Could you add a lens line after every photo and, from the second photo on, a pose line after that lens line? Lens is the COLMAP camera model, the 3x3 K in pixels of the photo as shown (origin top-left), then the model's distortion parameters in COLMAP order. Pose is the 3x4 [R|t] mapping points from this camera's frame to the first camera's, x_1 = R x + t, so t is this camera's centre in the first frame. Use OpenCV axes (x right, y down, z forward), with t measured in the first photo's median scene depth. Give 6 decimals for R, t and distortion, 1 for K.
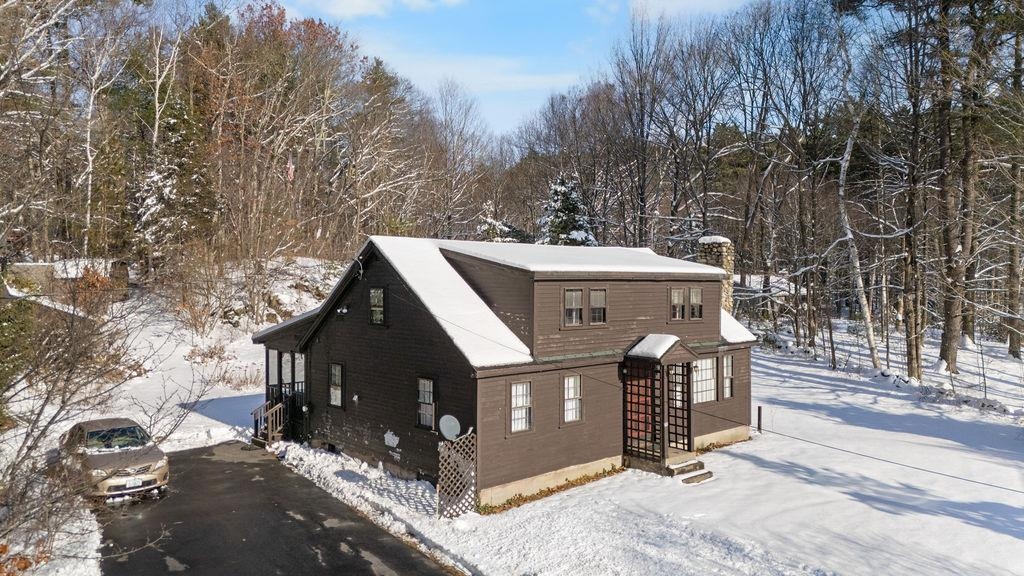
lens RADIAL K [[761.0, 0, 522.4], [0, 761.0, 277.4], [0, 0, 1]] dist [0.051186, -0.029895]
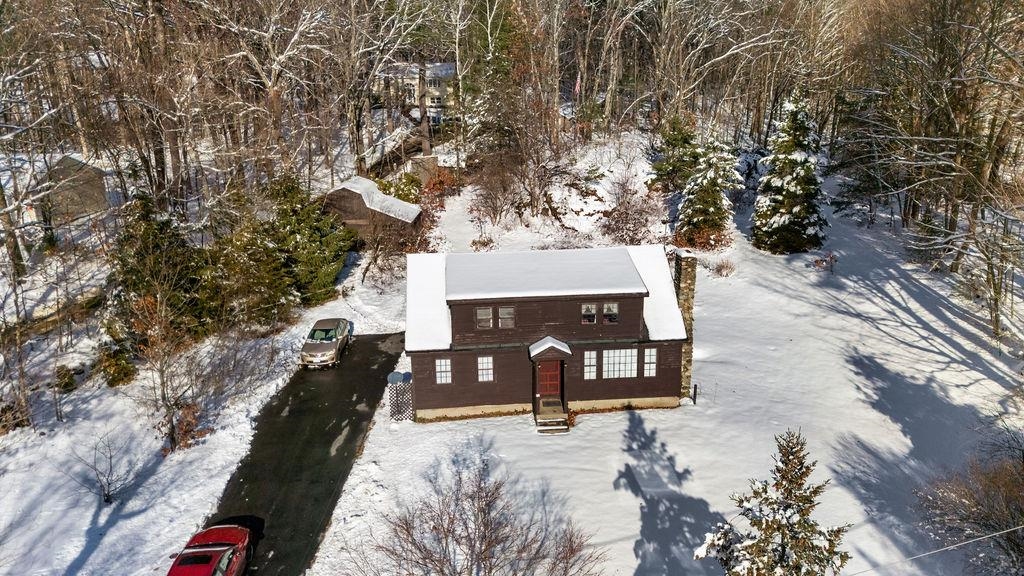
lens RADIAL K [[761.0, 0, 511.7], [0, 761.0, 285.2], [0, 0, 1]] dist [0.051186, -0.029895]
pose [[0.782777, 0.164135, -0.600266, 1.124711], [0.020425, 0.957294, 0.288394, -0.520376], [0.621967, -0.238008, 0.745996, -0.187723]]
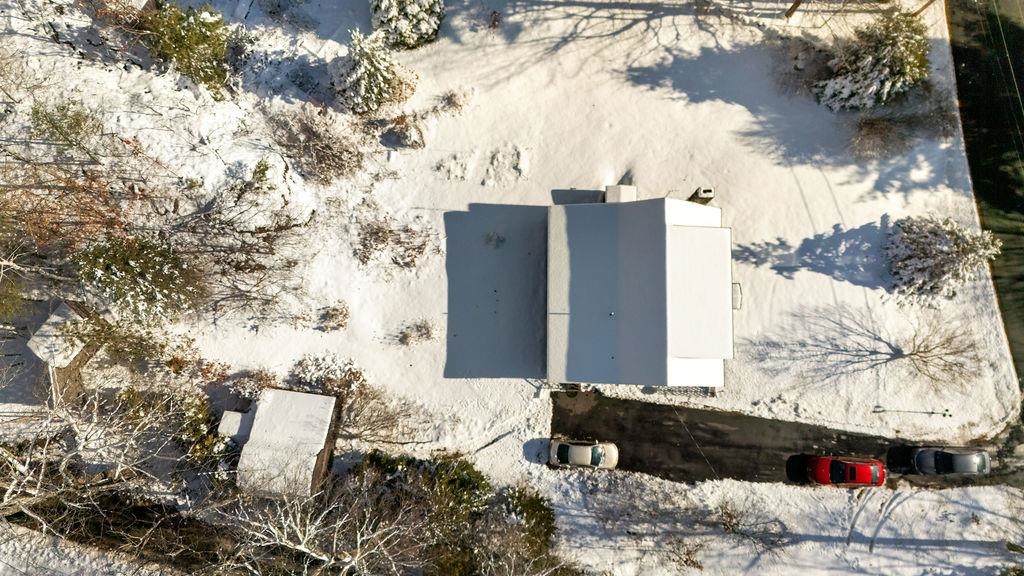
lens RADIAL K [[761.0, 0, 511.9], [0, 761.0, 287.3], [0, 0, 1]] dist [0.051186, -0.029895]
pose [[0.691383, -0.716608, 0.091995, -0.427609], [-0.007549, 0.120159, 0.992726, -2.439905], [-0.722449, -0.687048, 0.077666, 1.326118]]
